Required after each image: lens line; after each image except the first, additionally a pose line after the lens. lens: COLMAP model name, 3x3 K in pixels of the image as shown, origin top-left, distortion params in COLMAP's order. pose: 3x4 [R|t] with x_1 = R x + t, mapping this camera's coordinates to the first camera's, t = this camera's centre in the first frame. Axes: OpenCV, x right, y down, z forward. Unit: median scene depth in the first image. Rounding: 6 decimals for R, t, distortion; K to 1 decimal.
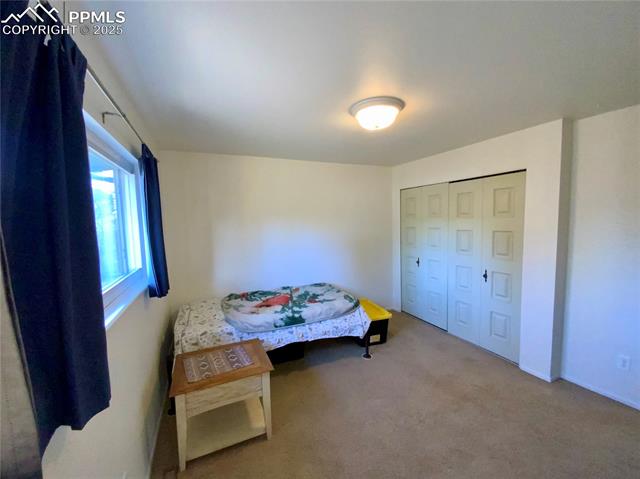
lens RADIAL K [[257.2, 0, 319.9], [0, 257.2, 241.3], [0, 0, 1]] dist [0.022988, -0.020293]
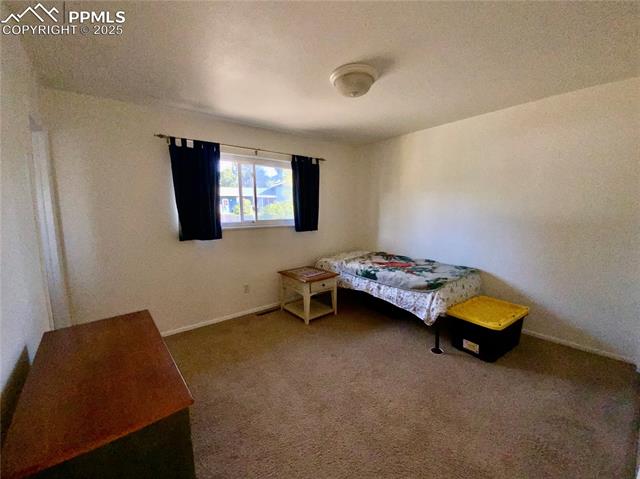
lens RADIAL K [[257.2, 0, 319.9], [0, 257.2, 241.3], [0, 0, 1]] dist [0.022988, -0.020293]
pose [[0.268463, 0.152320, -0.951171, 0.903727], [-0.076337, 0.987678, 0.136620, 0.008515], [0.960260, 0.035932, 0.276783, 0.428997]]
